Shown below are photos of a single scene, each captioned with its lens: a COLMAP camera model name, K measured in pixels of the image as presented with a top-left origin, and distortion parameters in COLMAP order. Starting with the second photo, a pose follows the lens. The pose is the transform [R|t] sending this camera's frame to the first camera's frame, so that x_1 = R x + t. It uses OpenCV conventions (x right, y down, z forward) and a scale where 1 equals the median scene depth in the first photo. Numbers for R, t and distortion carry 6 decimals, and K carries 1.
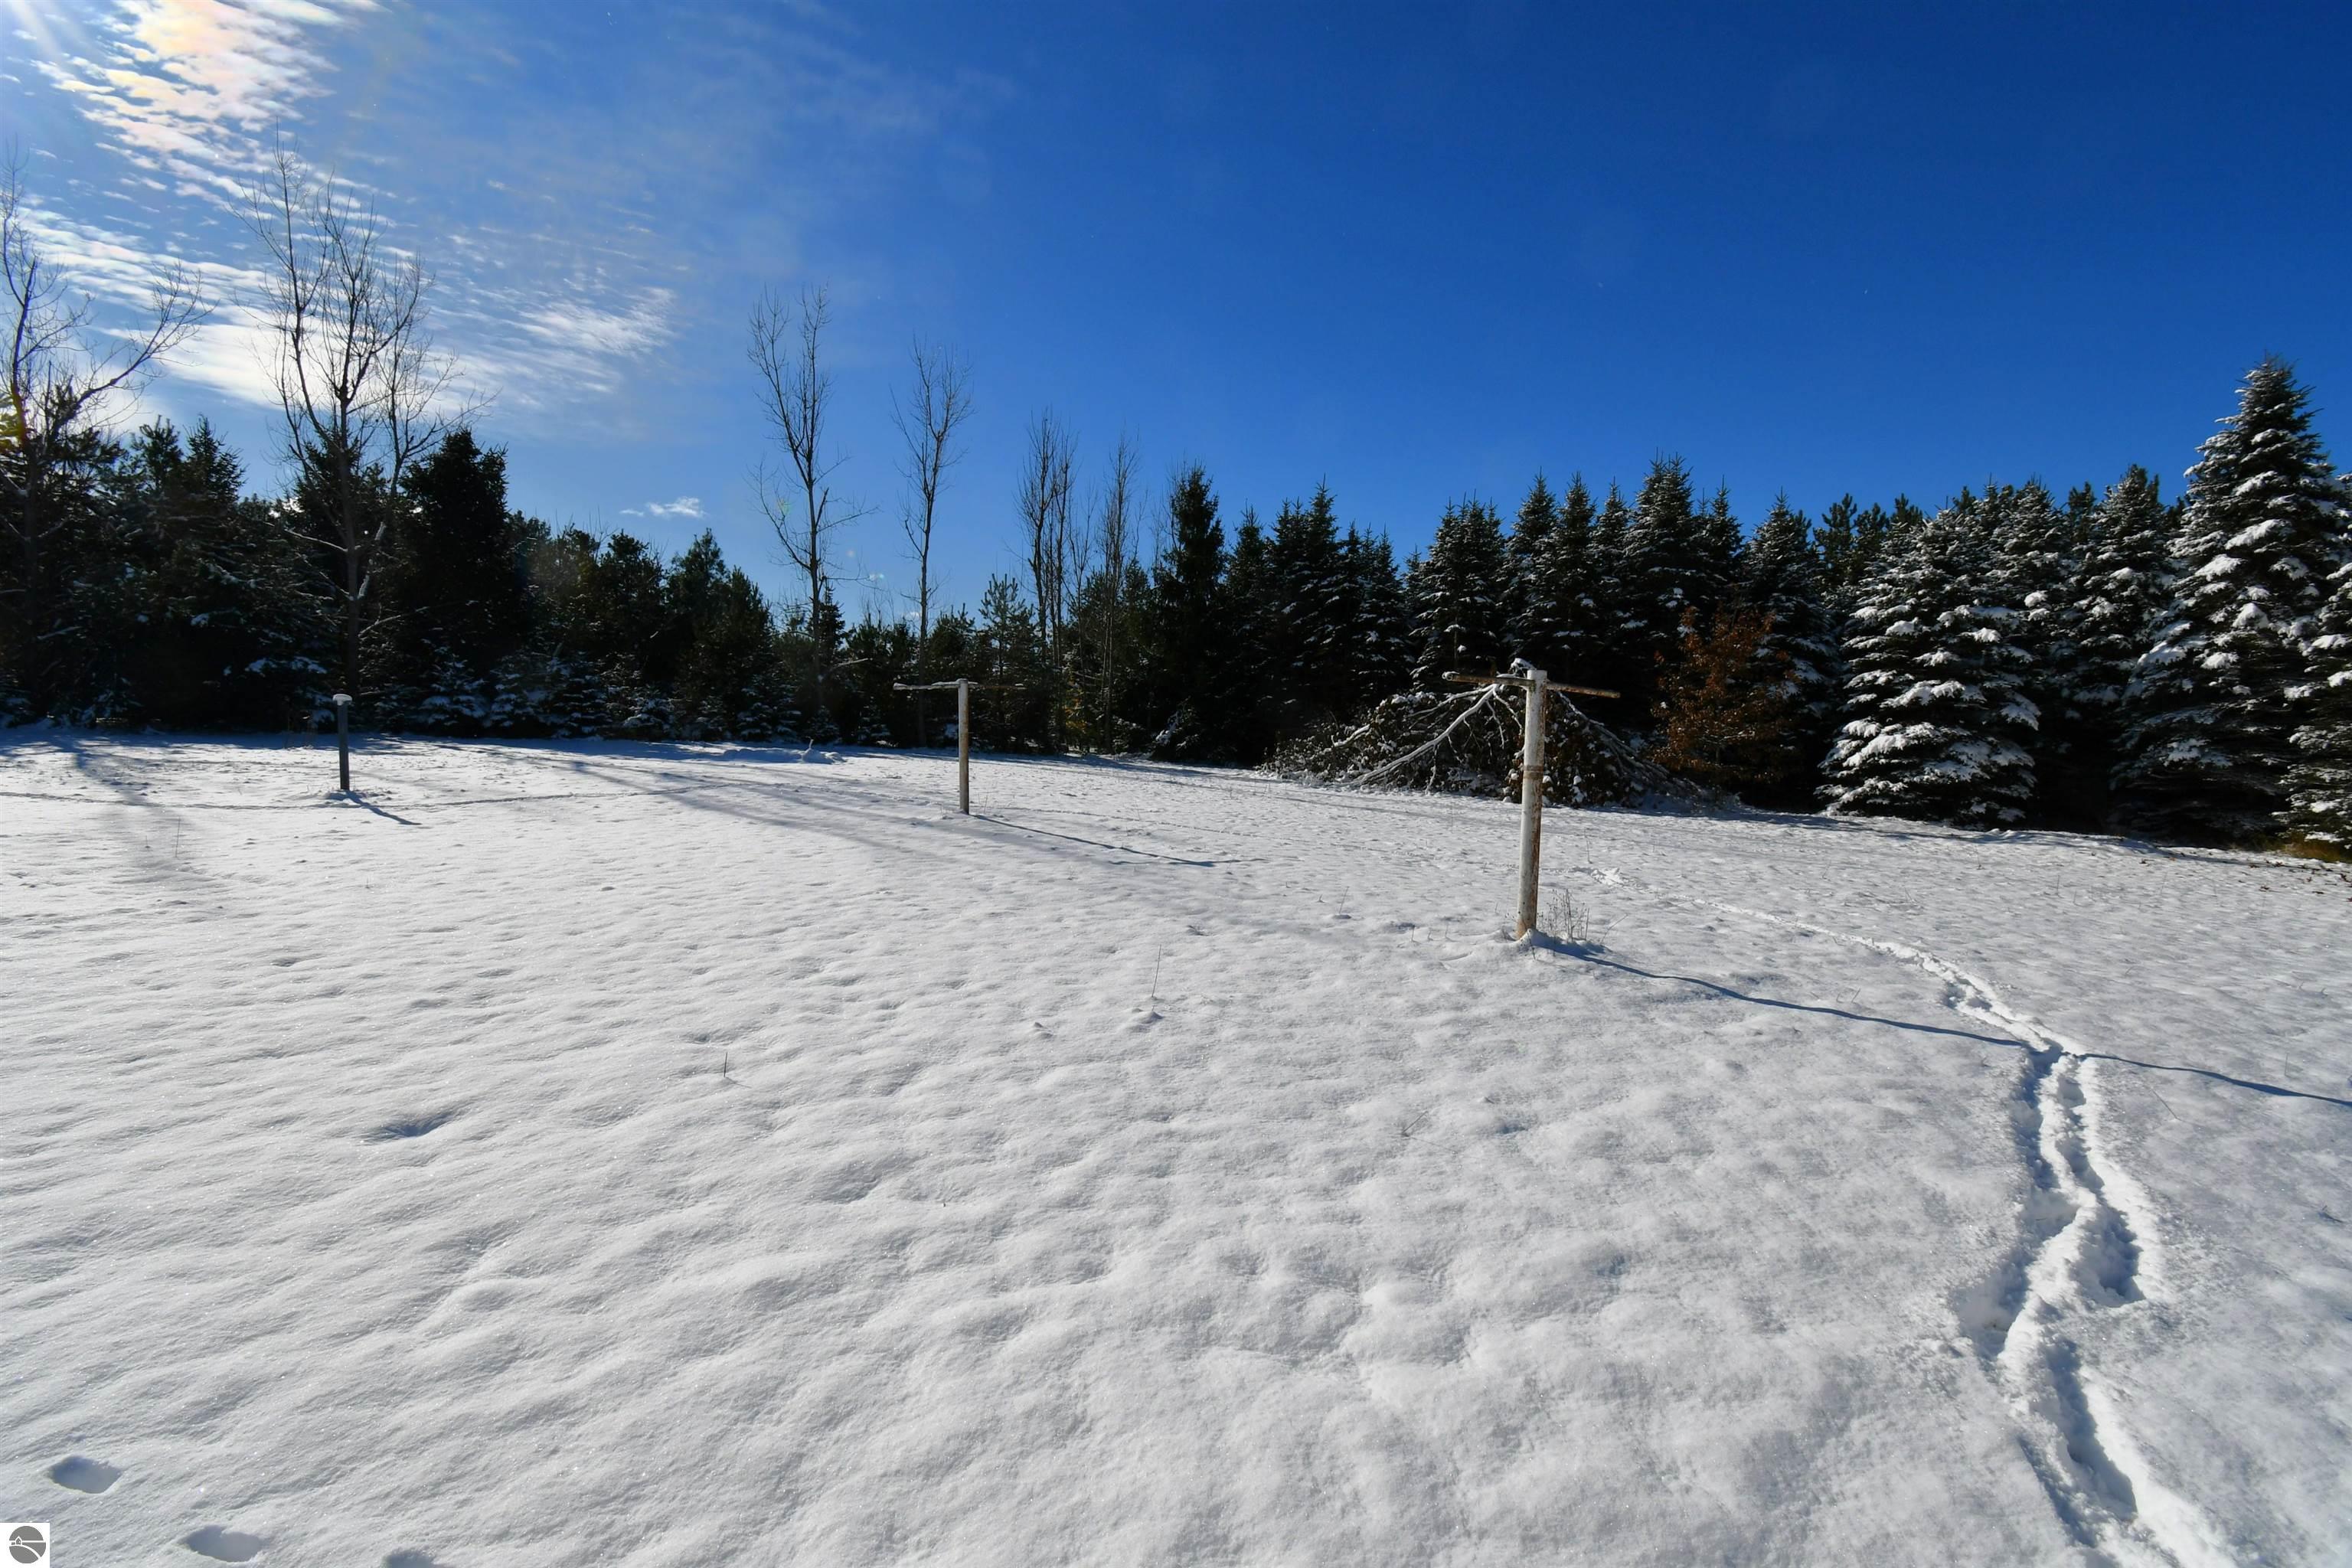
lens RADIAL K [[1033.7, 0, 1176.0], [0, 1033.7, 784.0], [0, 0, 1]] dist [-0.014872, -0.009995]
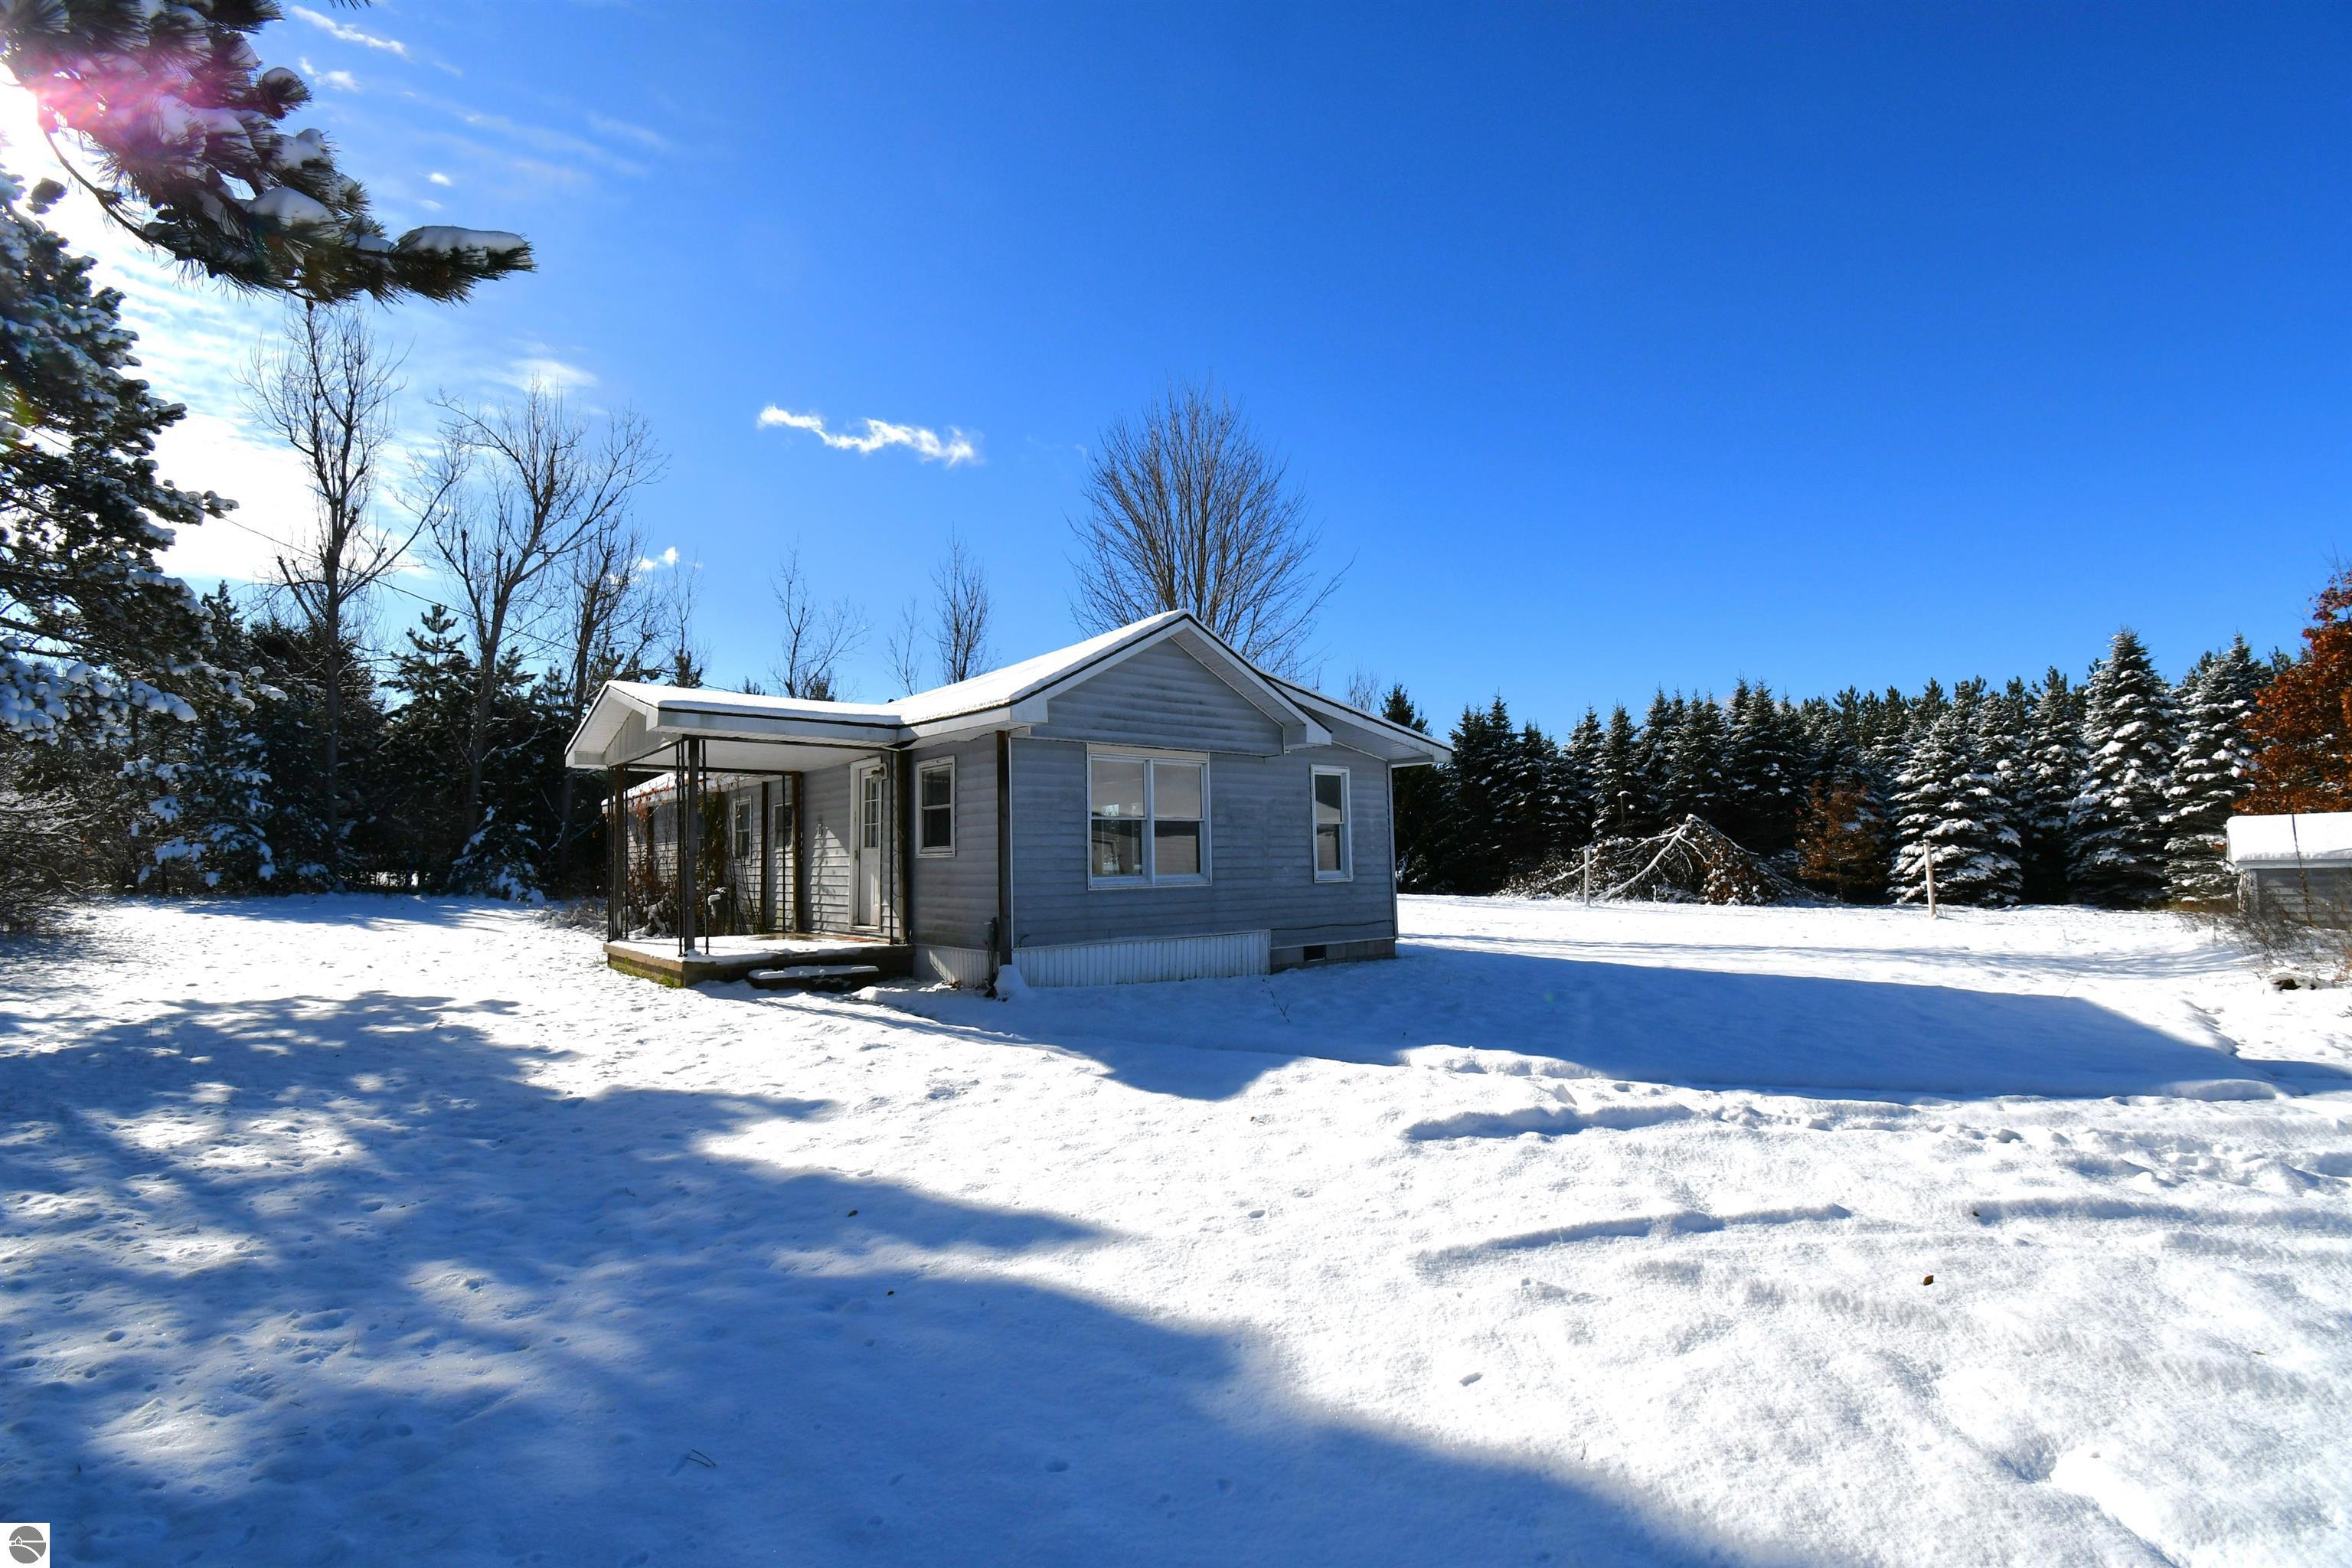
lens RADIAL K [[1033.7, 0, 1176.0], [0, 1033.7, 784.0], [0, 0, 1]] dist [-0.014872, -0.009995]
pose [[0.998491, -0.033361, 0.043627, -0.226097], [0.039192, 0.989306, -0.140491, 0.009426], [-0.038473, 0.141989, 0.989120, -0.228574]]
